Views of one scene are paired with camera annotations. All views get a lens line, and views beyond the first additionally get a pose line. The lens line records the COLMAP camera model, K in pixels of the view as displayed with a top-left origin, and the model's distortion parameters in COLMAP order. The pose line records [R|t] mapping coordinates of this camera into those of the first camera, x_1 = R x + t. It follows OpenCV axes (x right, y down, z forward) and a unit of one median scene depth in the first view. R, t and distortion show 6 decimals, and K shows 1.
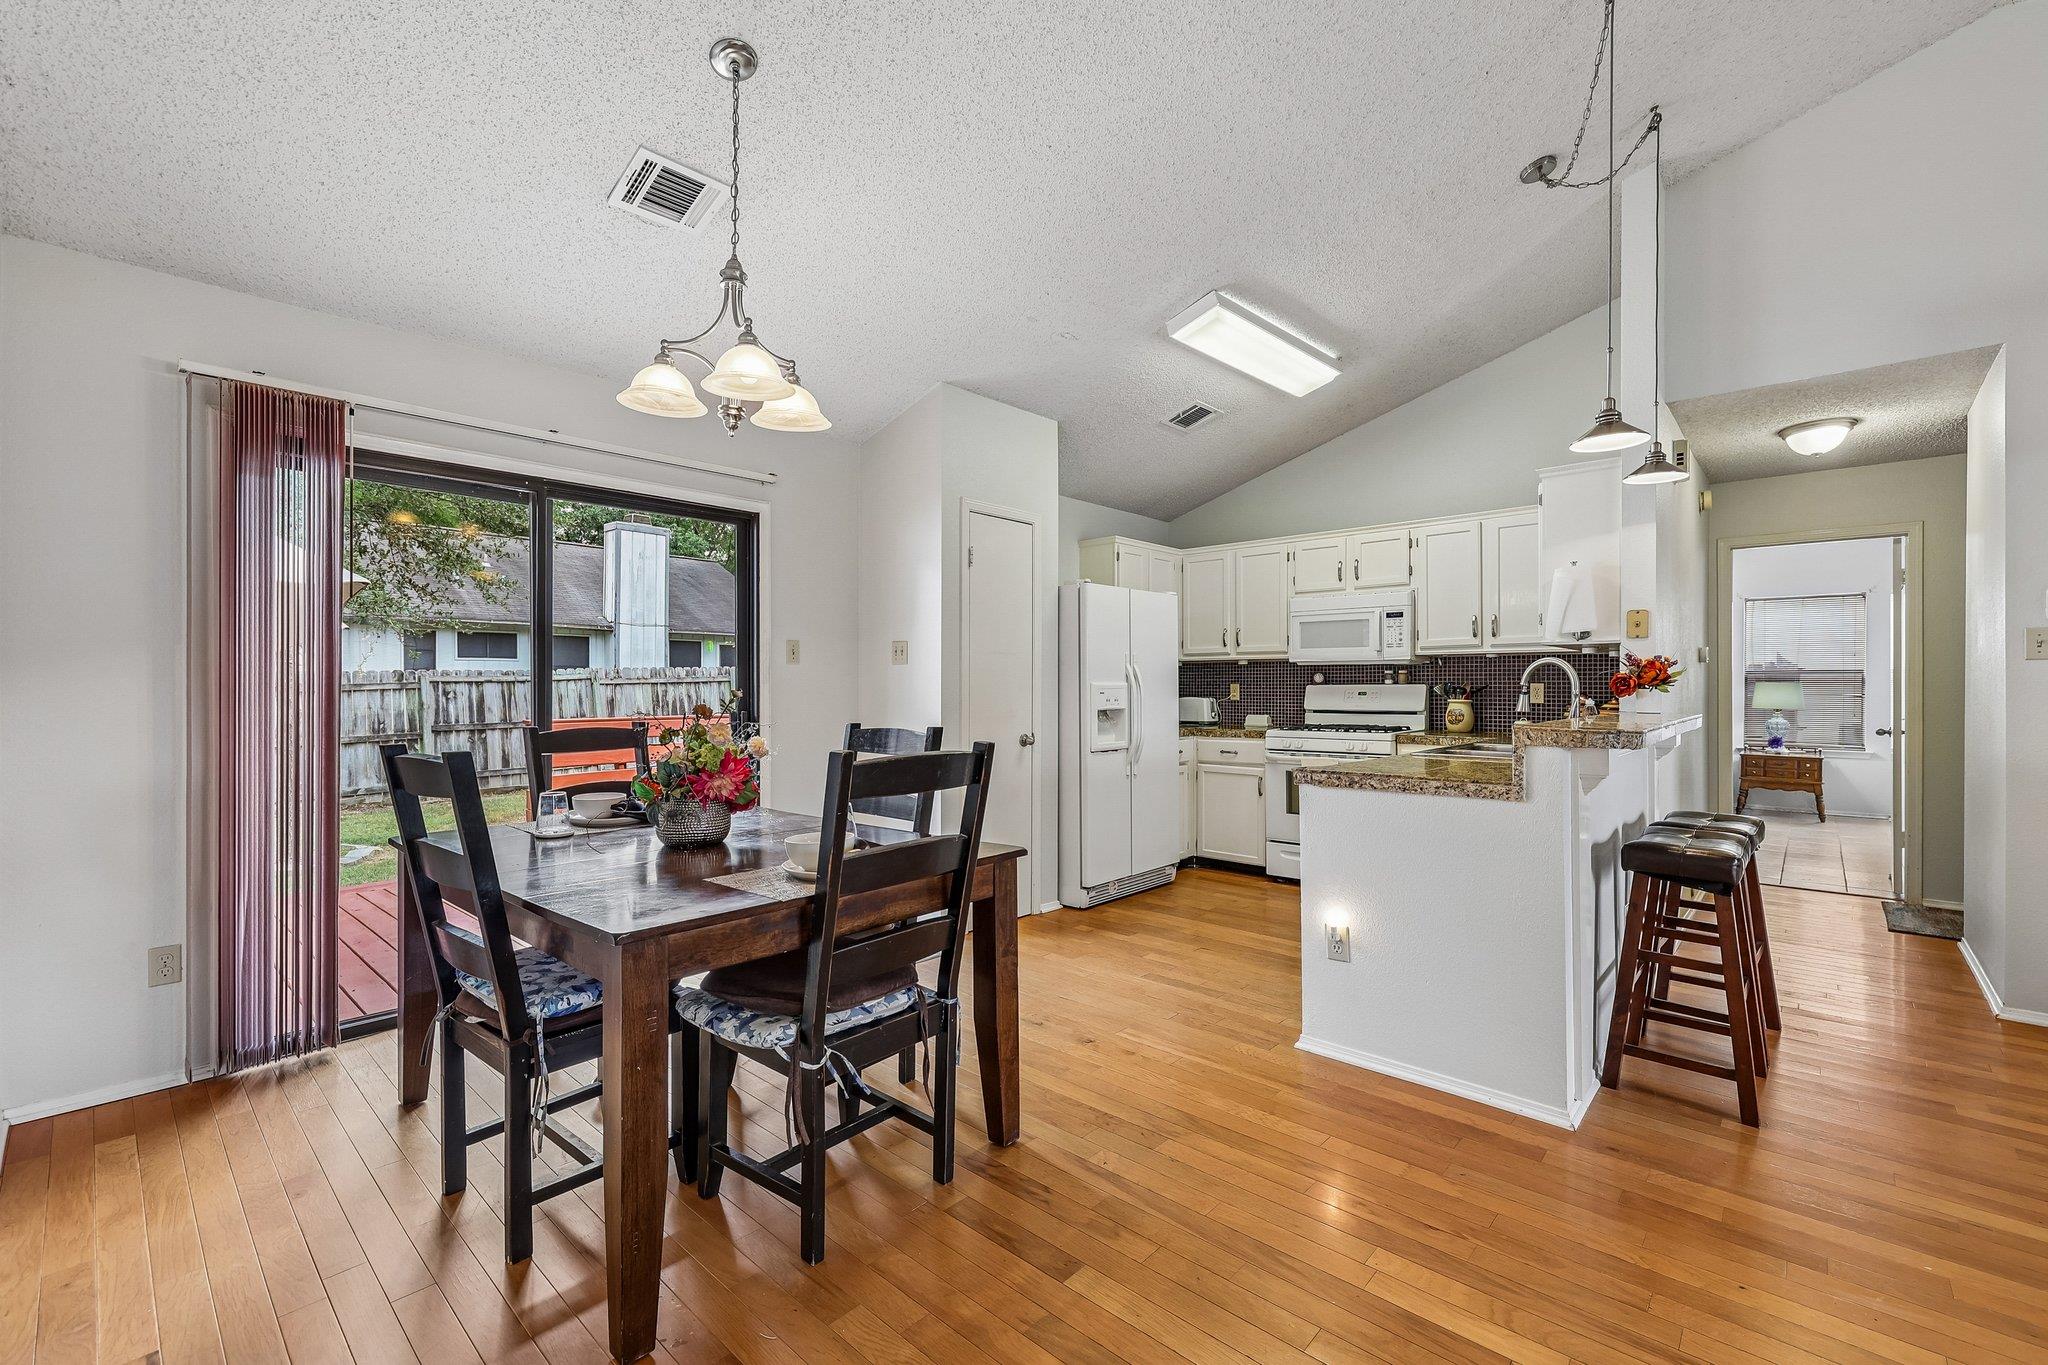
lens RADIAL K [[871.9, 0, 1022.9], [0, 871.9, 688.1], [0, 0, 1]] dist [-0.000254, 0.000013]
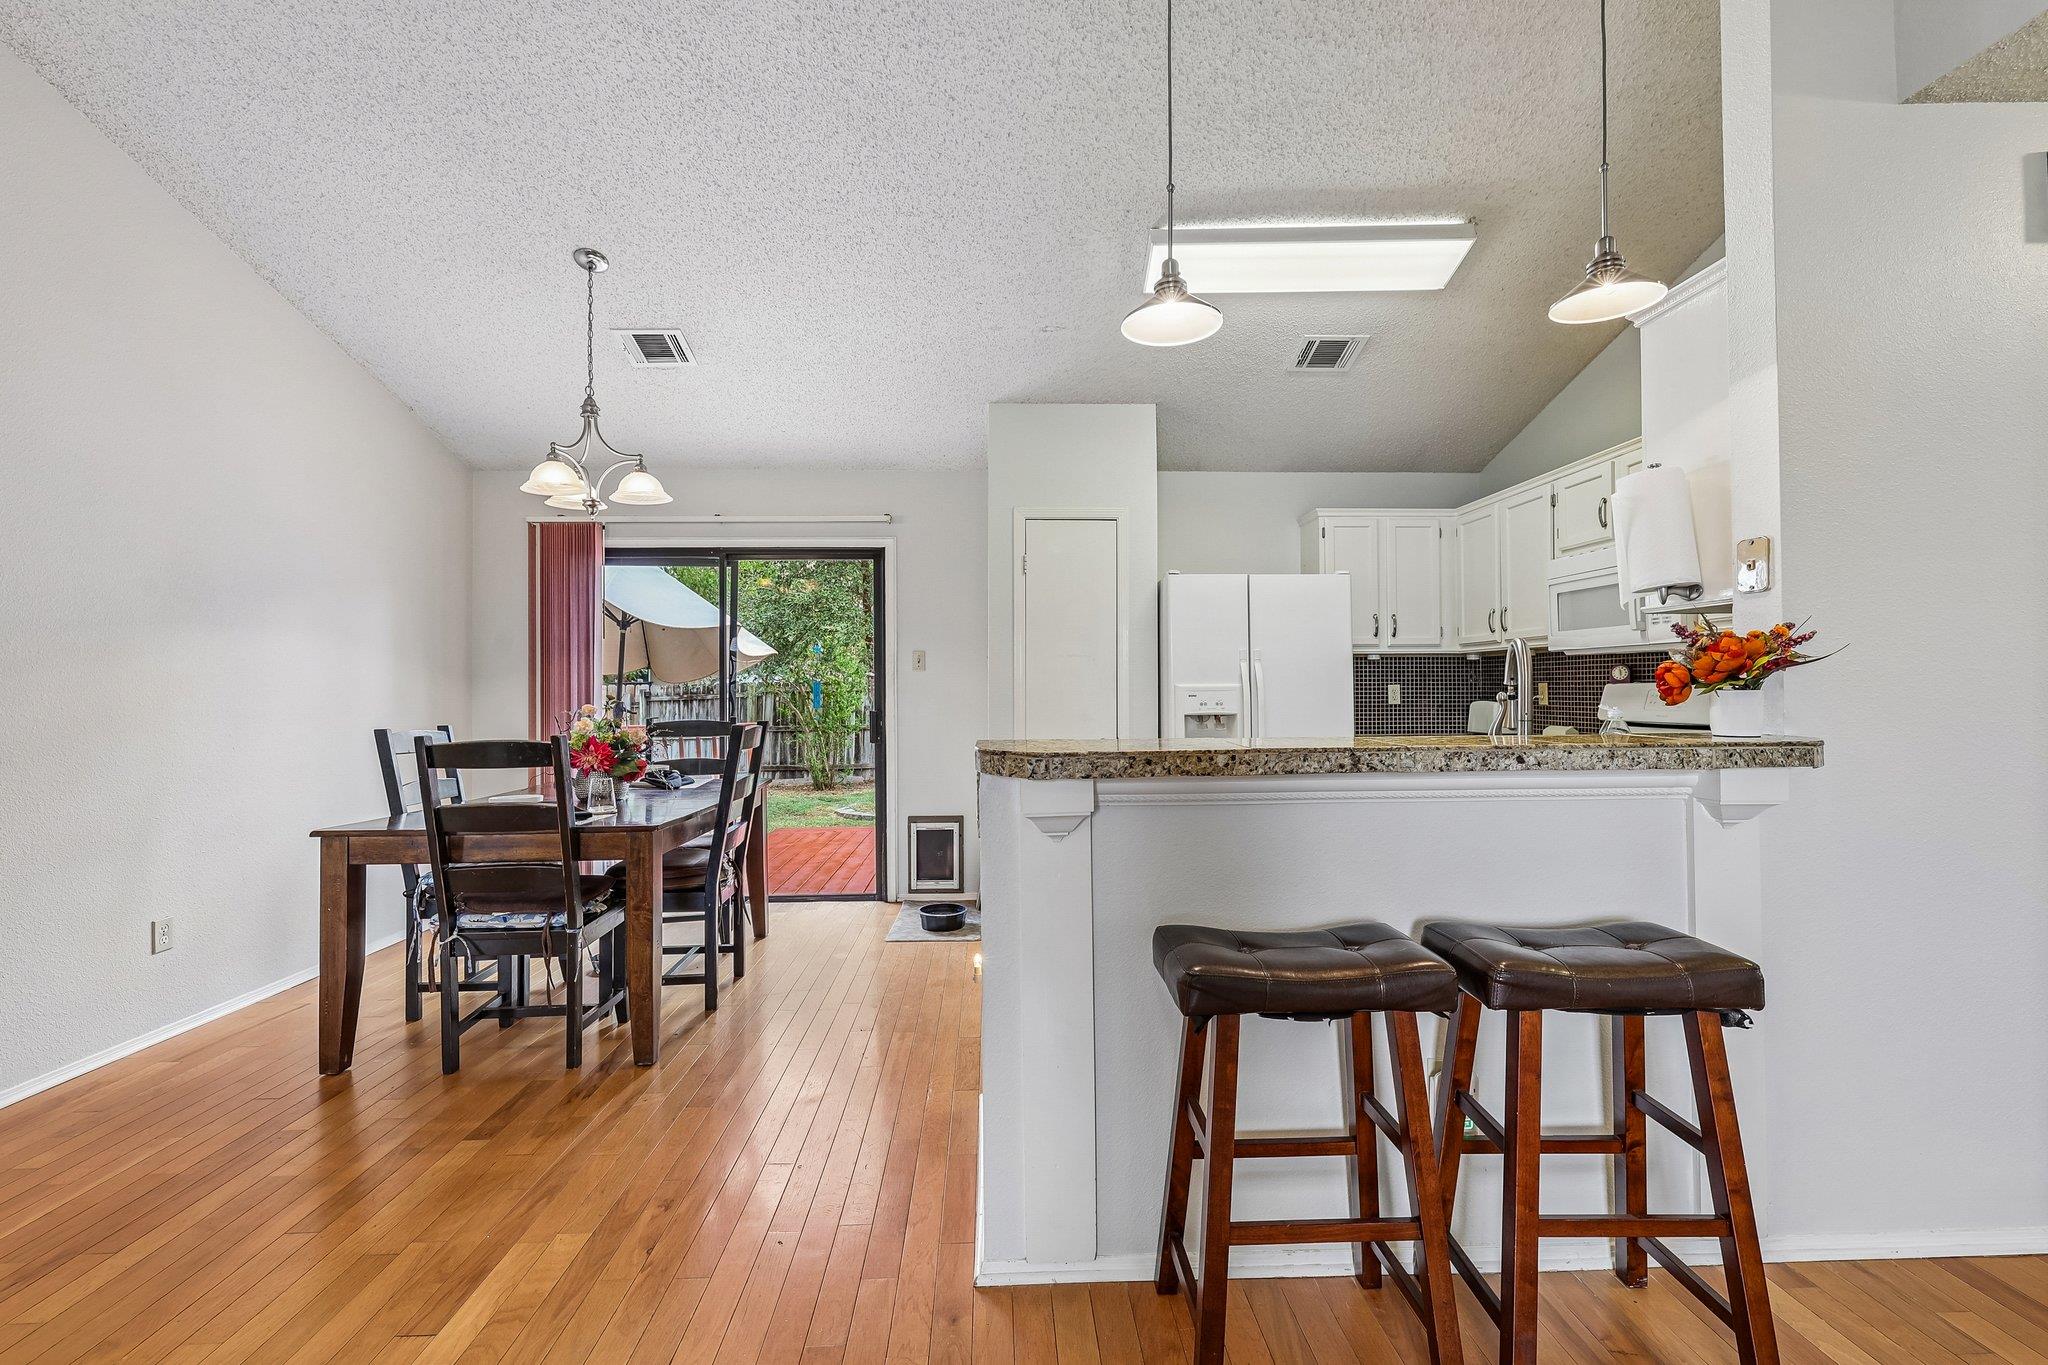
lens RADIAL K [[865.7, 0, 1026.2], [0, 865.7, 677.8], [0, 0, 1]] dist [0.000654, 0.000342]
pose [[0.703379, -0.014134, -0.710675, 0.531046], [0.005087, 0.999877, -0.014851, -0.000479], [0.710797, 0.006831, 0.703364, 0.223990]]
